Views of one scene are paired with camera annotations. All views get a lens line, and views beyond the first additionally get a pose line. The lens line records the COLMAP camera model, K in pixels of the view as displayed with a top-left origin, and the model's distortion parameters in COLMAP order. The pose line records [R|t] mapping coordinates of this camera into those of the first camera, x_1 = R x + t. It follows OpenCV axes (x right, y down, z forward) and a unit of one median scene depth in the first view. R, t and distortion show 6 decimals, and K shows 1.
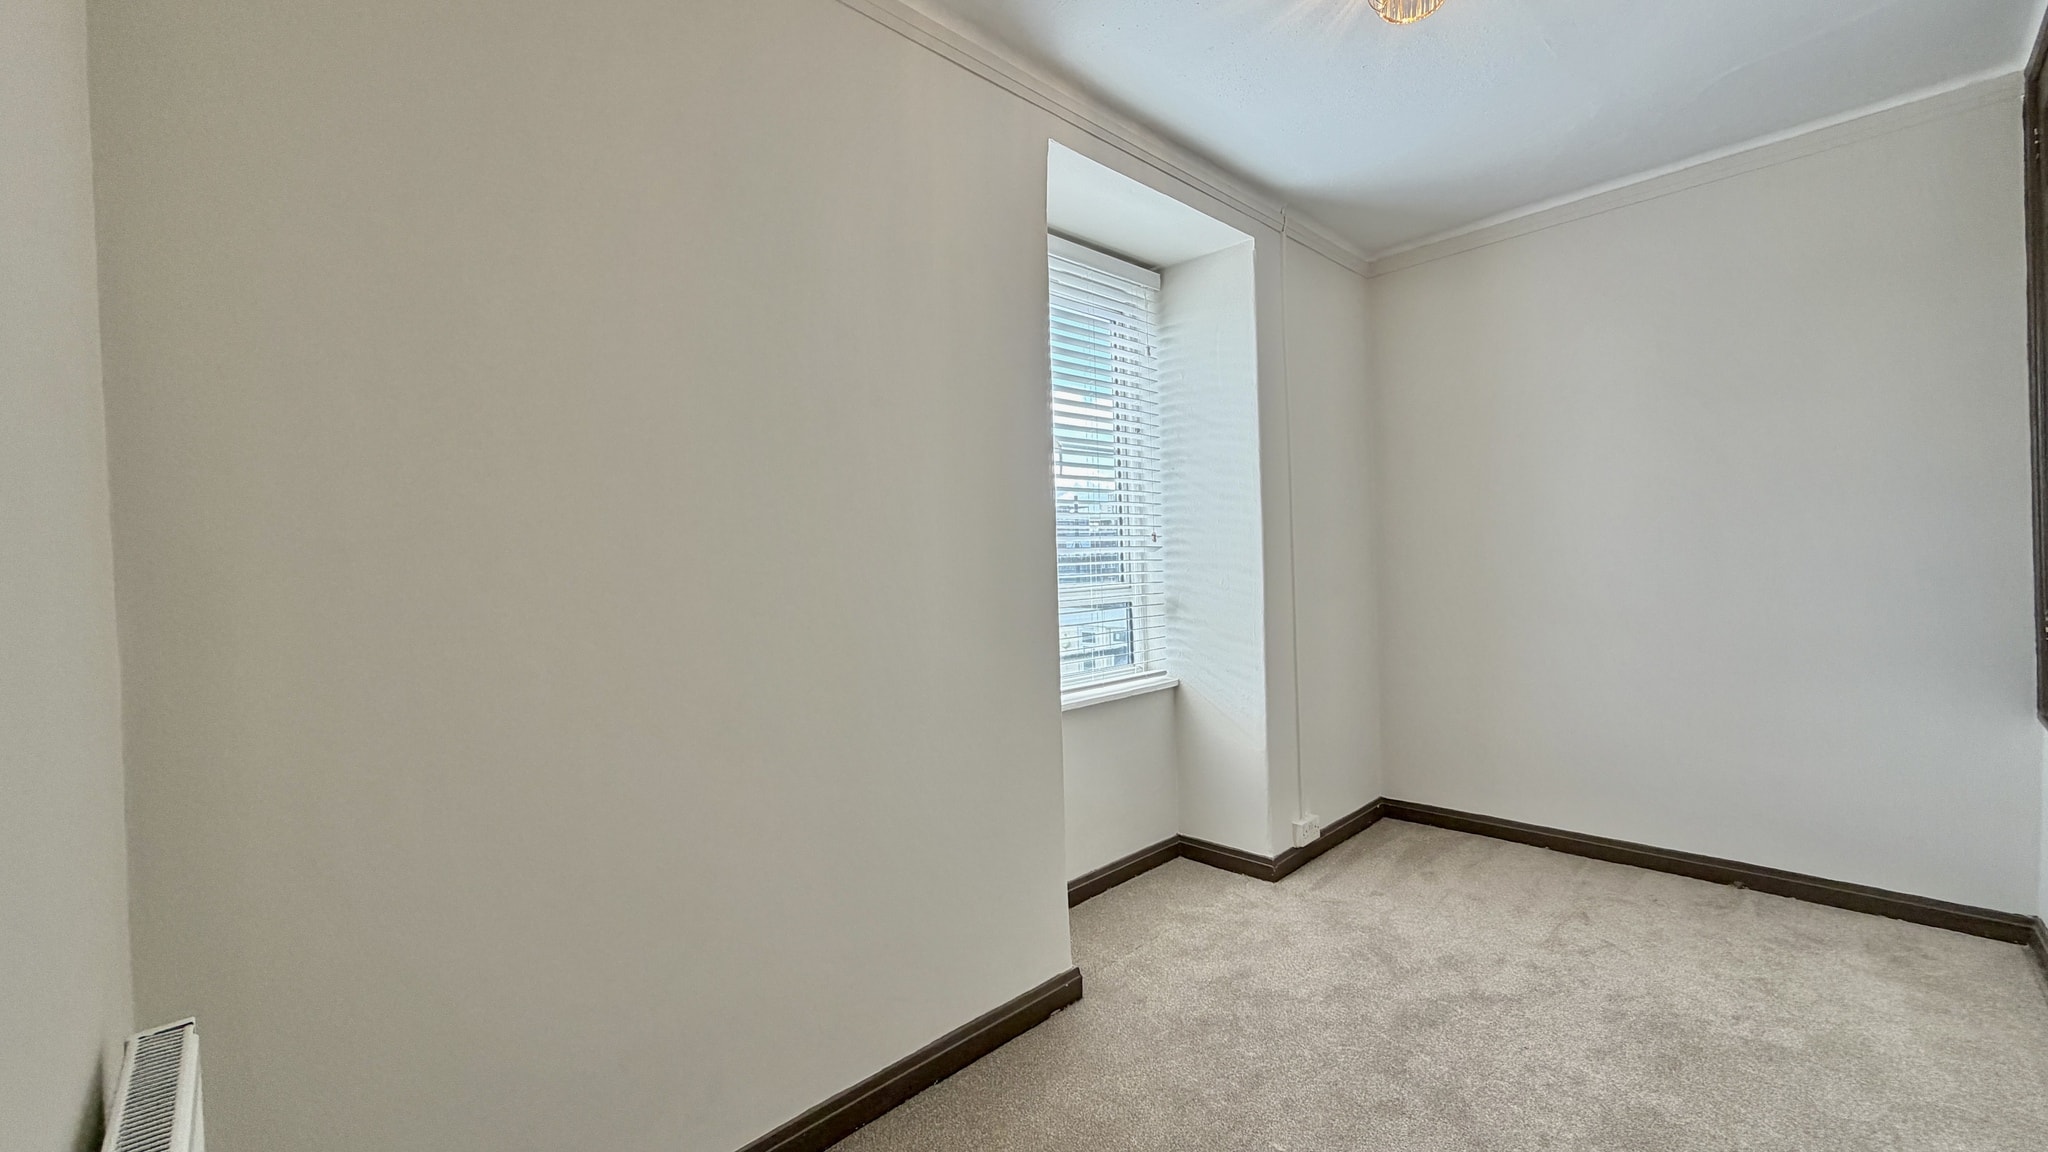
lens RADIAL K [[811.1, 0, 1019.5], [0, 811.1, 570.5], [0, 0, 1]] dist [0.003033, 0.000008]
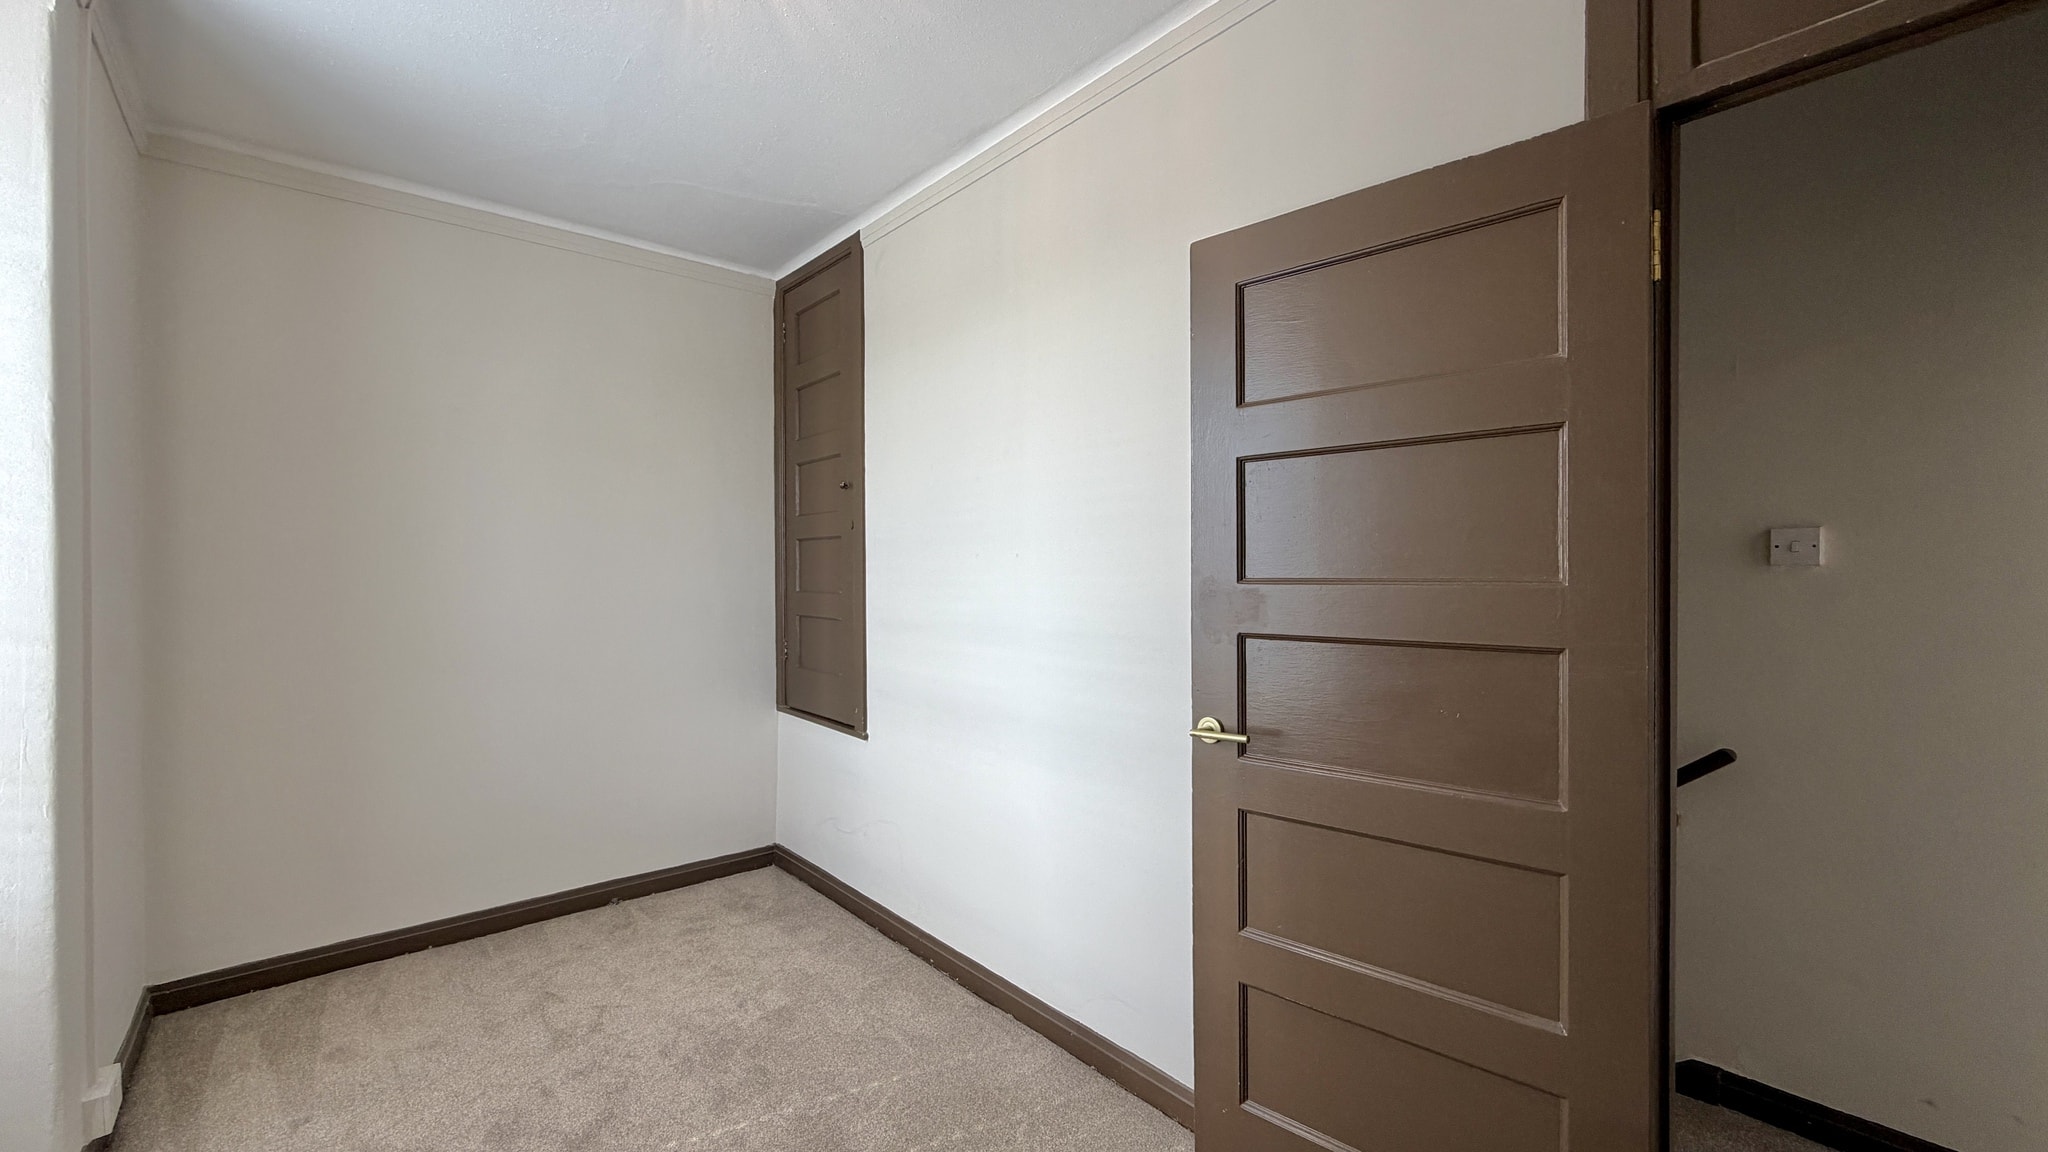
lens RADIAL K [[811.1, 0, 1030.4], [0, 811.1, 572.9], [0, 0, 1]] dist [0.003033, 0.000008]
pose [[0.055653, 0.027286, 0.998077, -0.194625], [0.004326, 0.999611, -0.027569, -0.024656], [-0.998441, 0.005852, 0.055513, 0.375045]]
